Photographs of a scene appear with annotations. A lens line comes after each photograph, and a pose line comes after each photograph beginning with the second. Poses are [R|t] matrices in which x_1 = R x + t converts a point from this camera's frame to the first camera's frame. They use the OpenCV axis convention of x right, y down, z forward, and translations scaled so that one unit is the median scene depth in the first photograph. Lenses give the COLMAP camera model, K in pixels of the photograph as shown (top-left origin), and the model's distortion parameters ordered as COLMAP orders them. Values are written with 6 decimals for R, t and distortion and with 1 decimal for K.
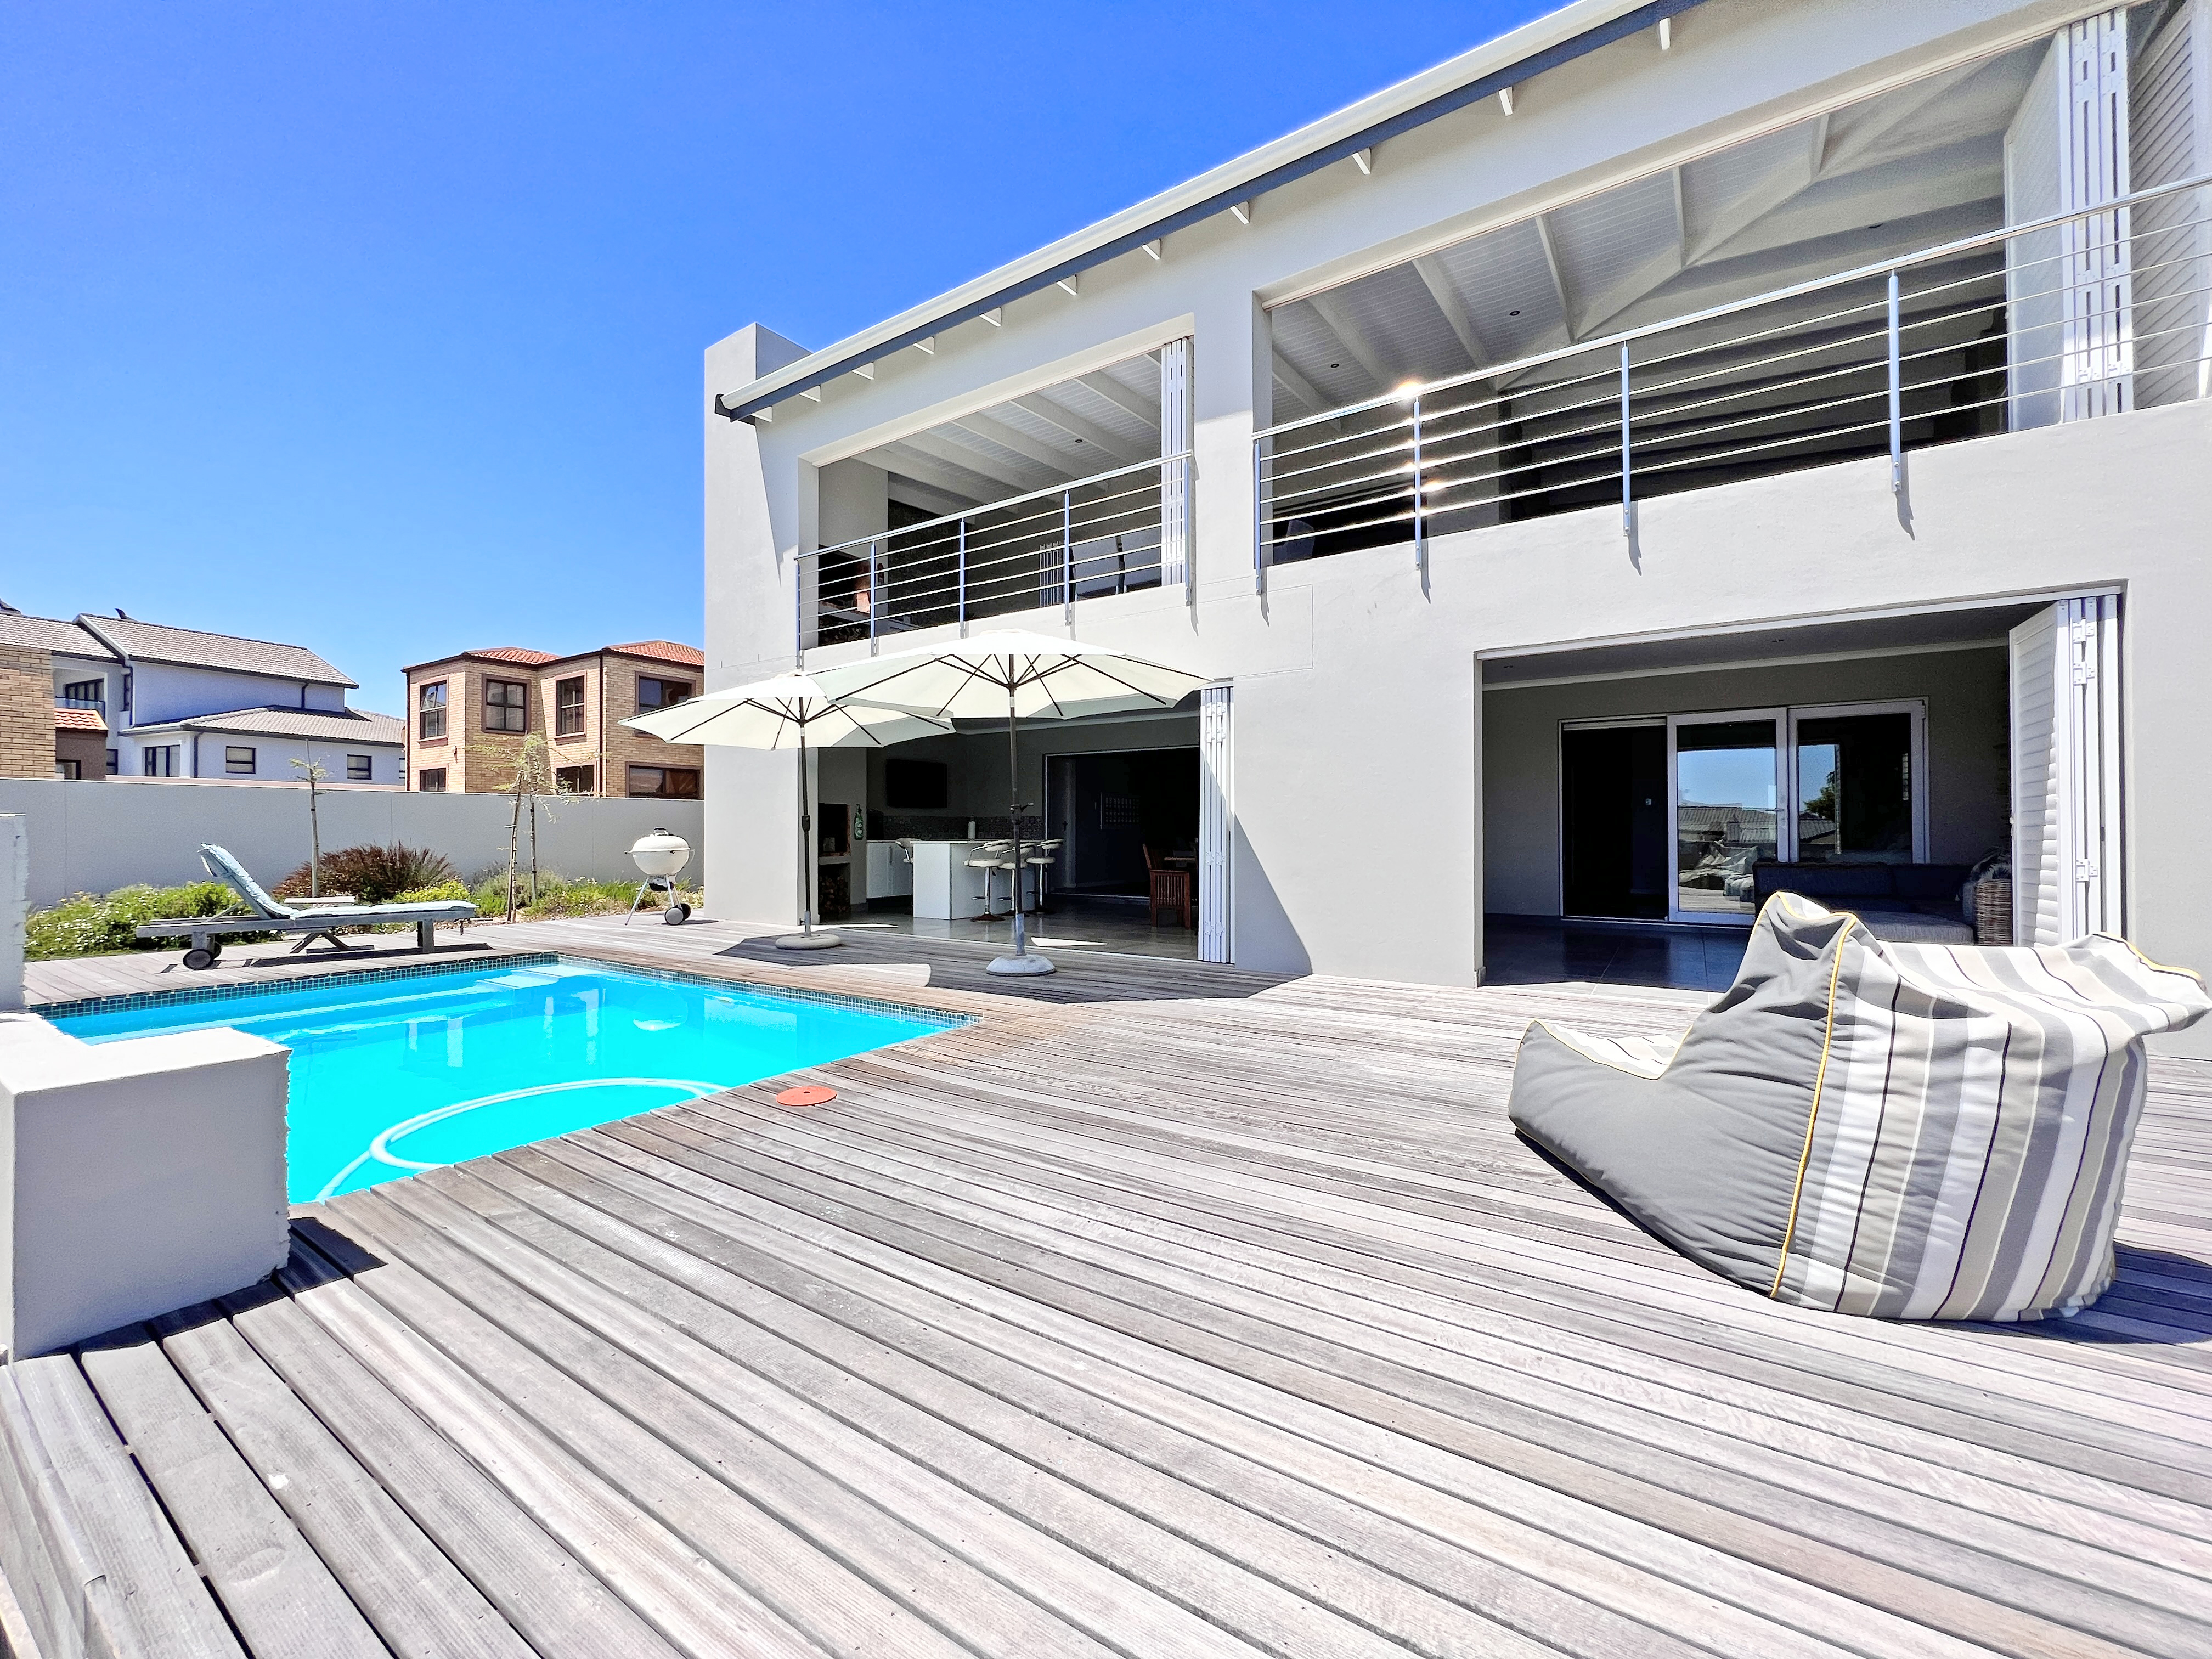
lens RADIAL K [[893.8, 0, 1106.0], [0, 893.8, 829.5], [0, 0, 1]] dist [-0.000127, 0.000278]
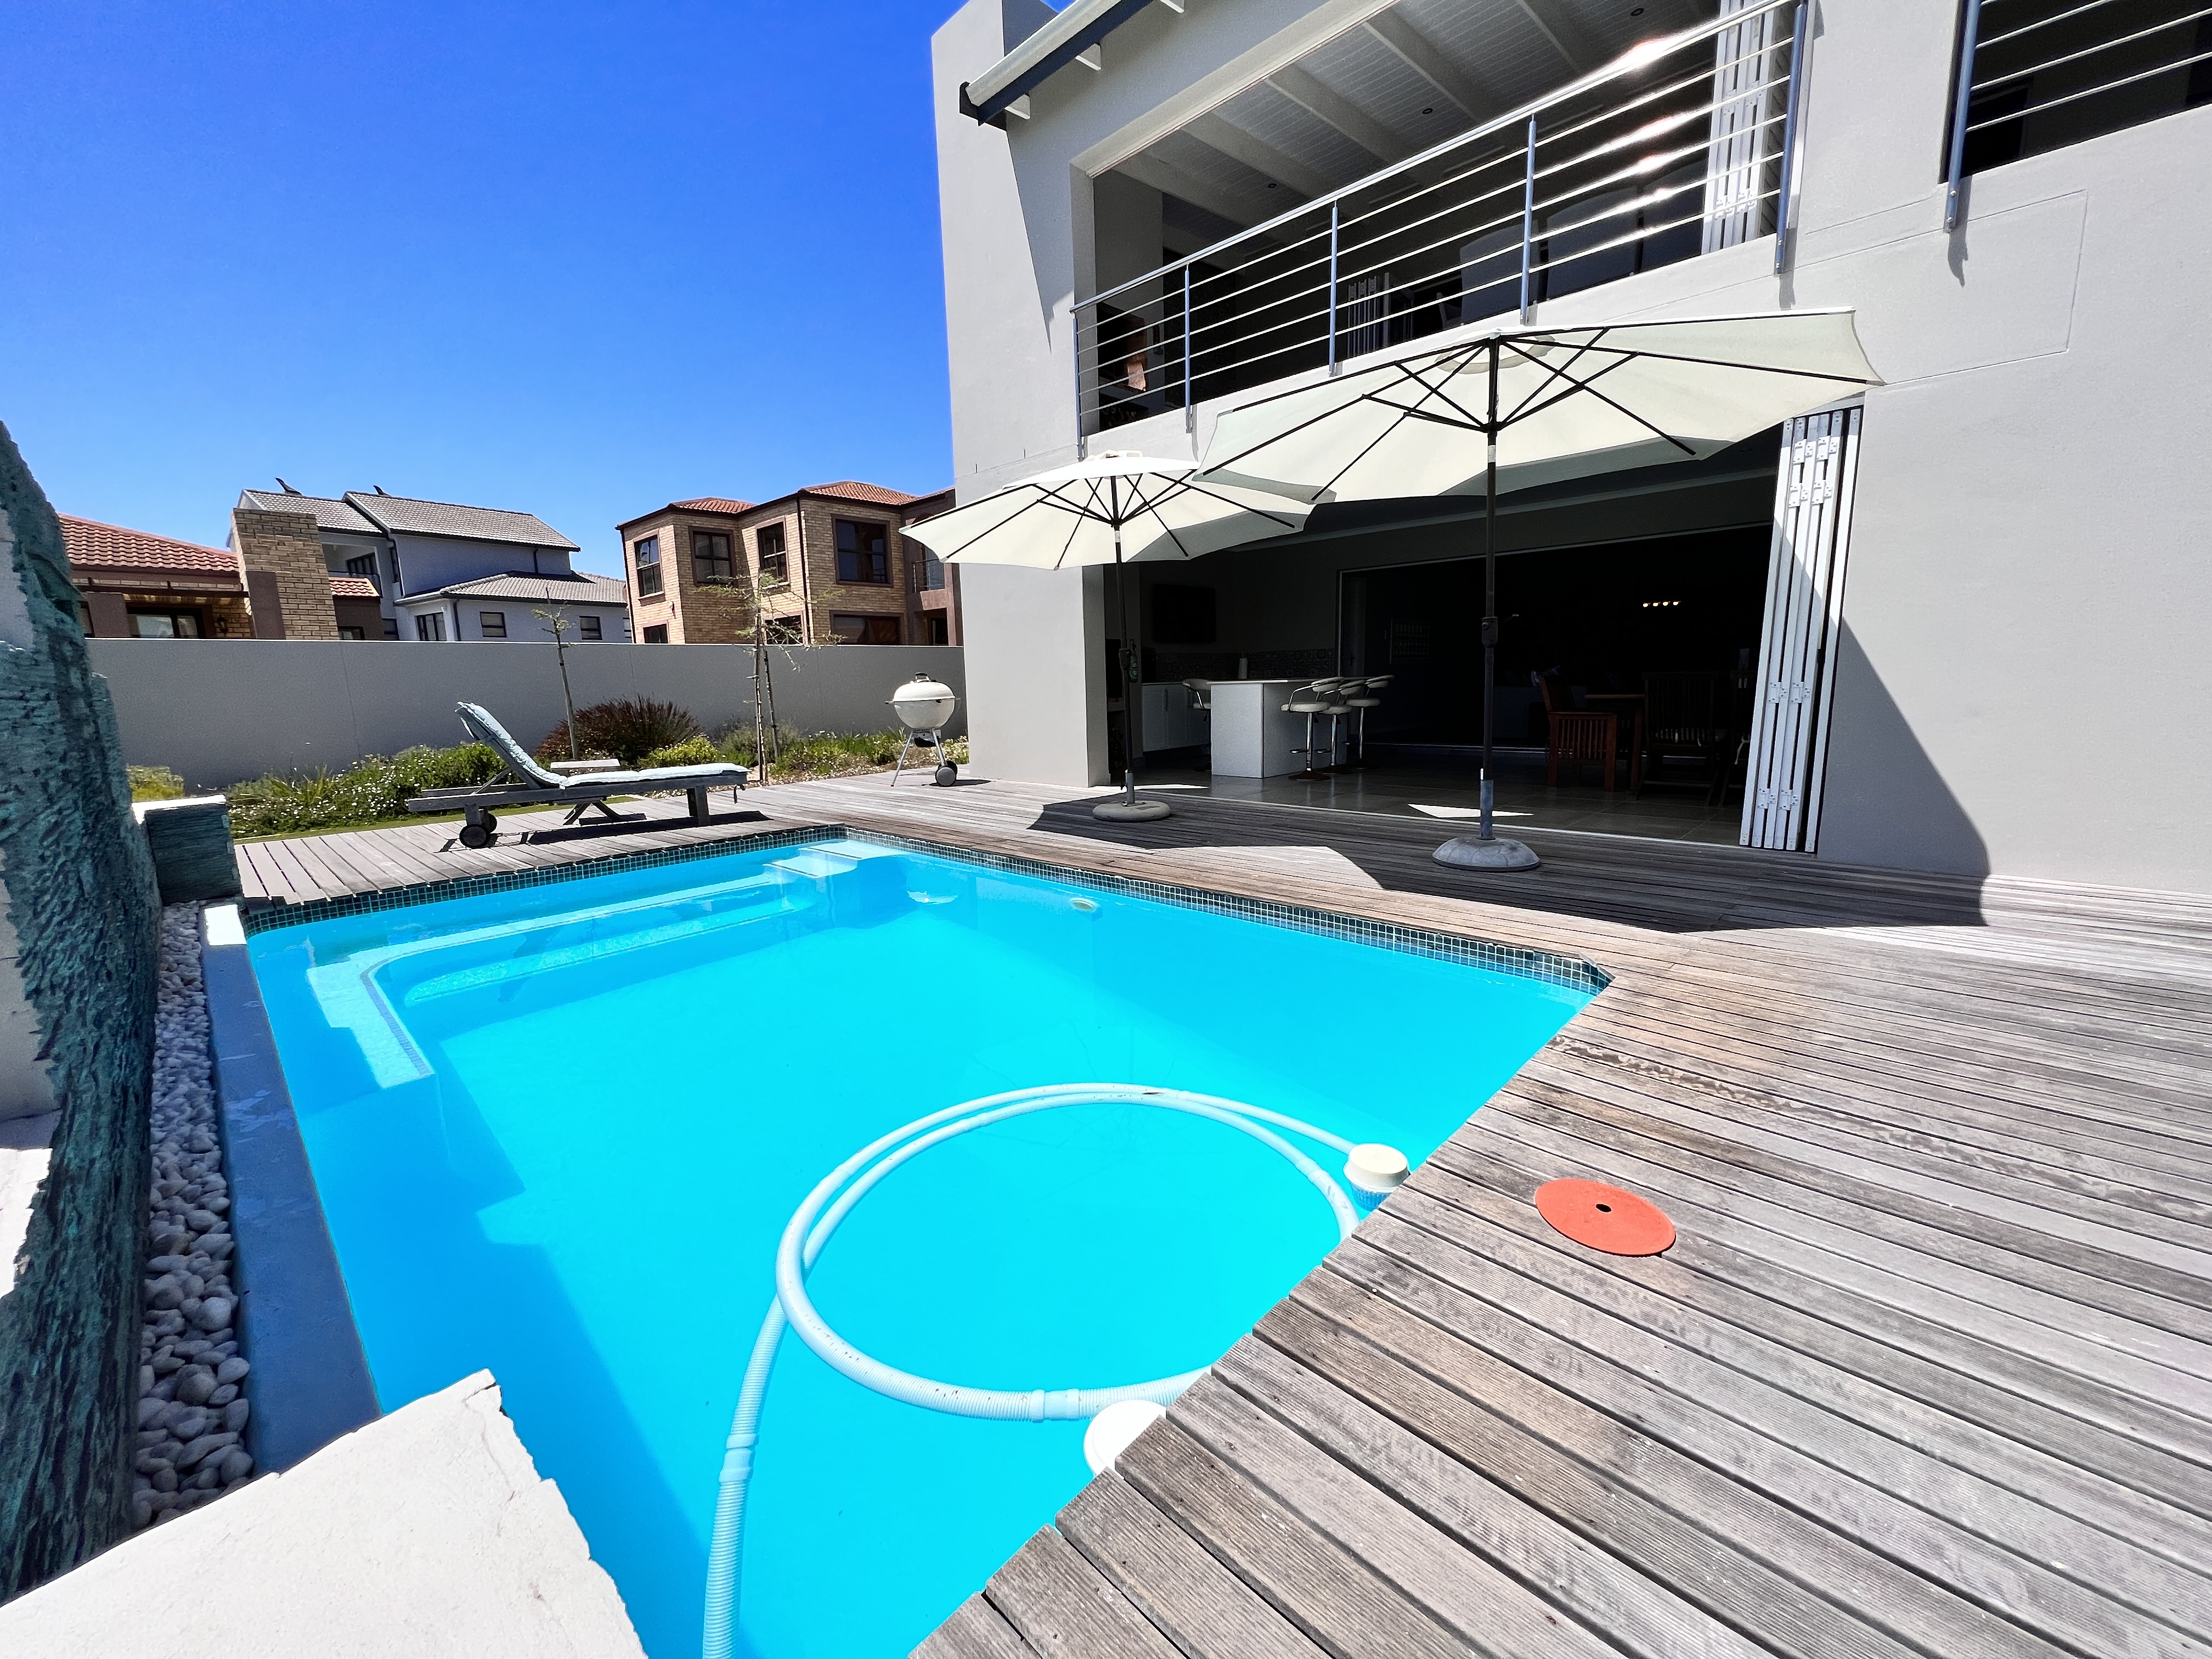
lens RADIAL K [[883.7, 0, 1106.0], [0, 883.7, 829.5], [0, 0, 1]] dist [-0.000320, 0.000713]
pose [[0.984095, 0.004960, -0.177574, -0.175704], [0.026139, 0.984686, 0.172364, 0.004750], [0.175709, -0.174264, 0.968895, 0.188121]]
